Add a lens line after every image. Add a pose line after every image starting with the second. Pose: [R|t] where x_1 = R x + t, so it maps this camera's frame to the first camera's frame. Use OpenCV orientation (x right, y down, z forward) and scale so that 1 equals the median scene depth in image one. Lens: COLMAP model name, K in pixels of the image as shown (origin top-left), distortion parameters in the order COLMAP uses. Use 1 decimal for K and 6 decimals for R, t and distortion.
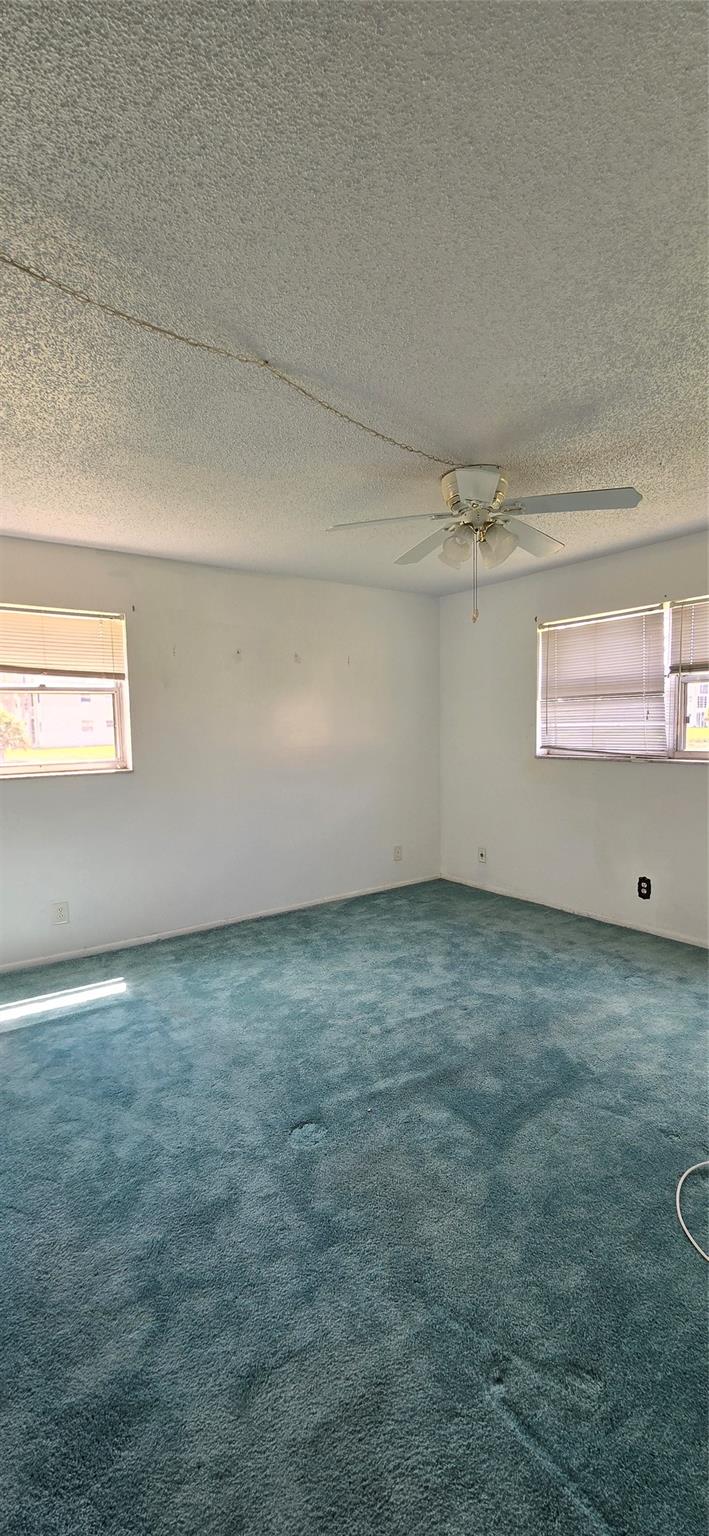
lens RADIAL K [[630.7, 0, 354.5], [0, 630.7, 768.0], [0, 0, 1]] dist [0.000559, 0.000012]
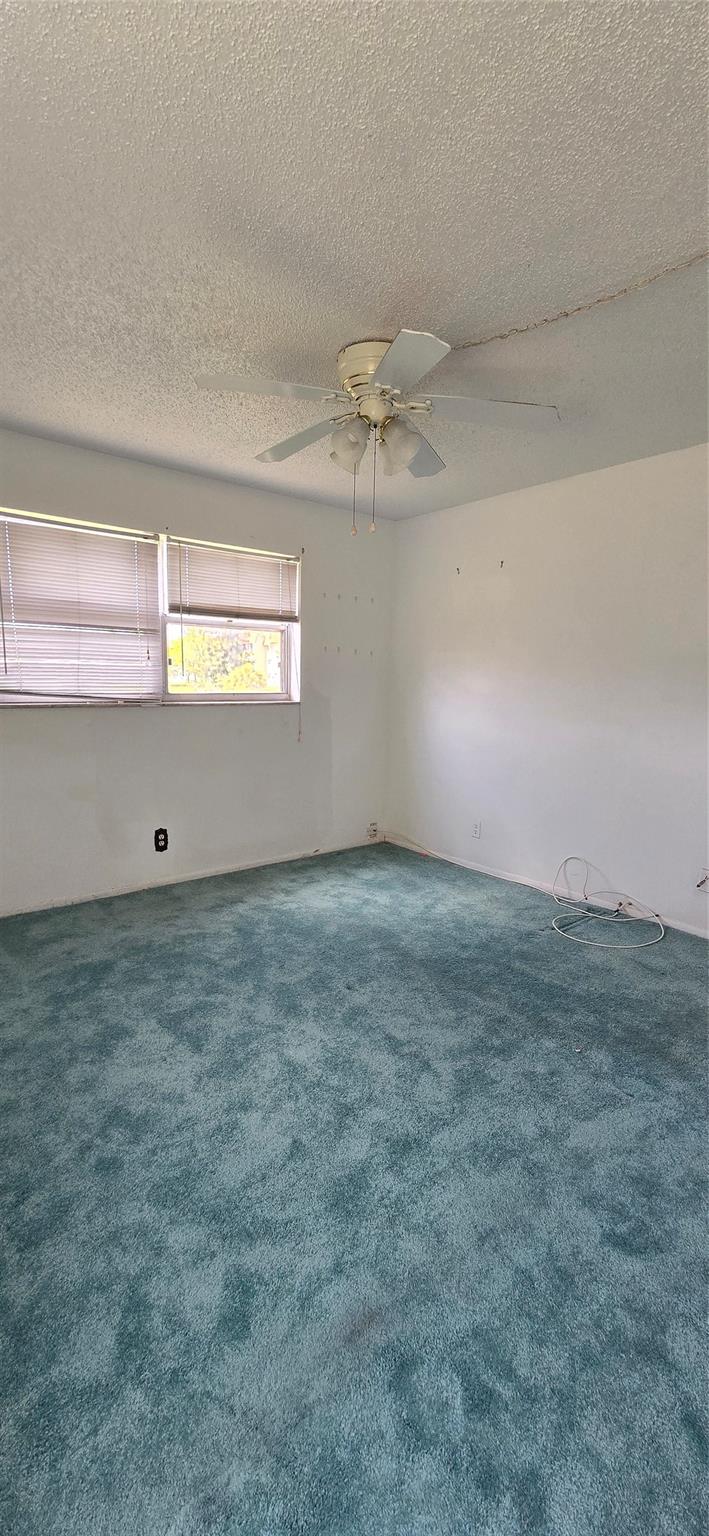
lens RADIAL K [[630.7, 0, 354.5], [0, 630.7, 768.0], [0, 0, 1]] dist [0.000559, 0.000012]
pose [[-0.065964, -0.120048, 0.990574, -0.483098], [0.047672, 0.991224, 0.123301, -0.019181], [-0.996683, 0.055357, -0.059662, 0.764625]]
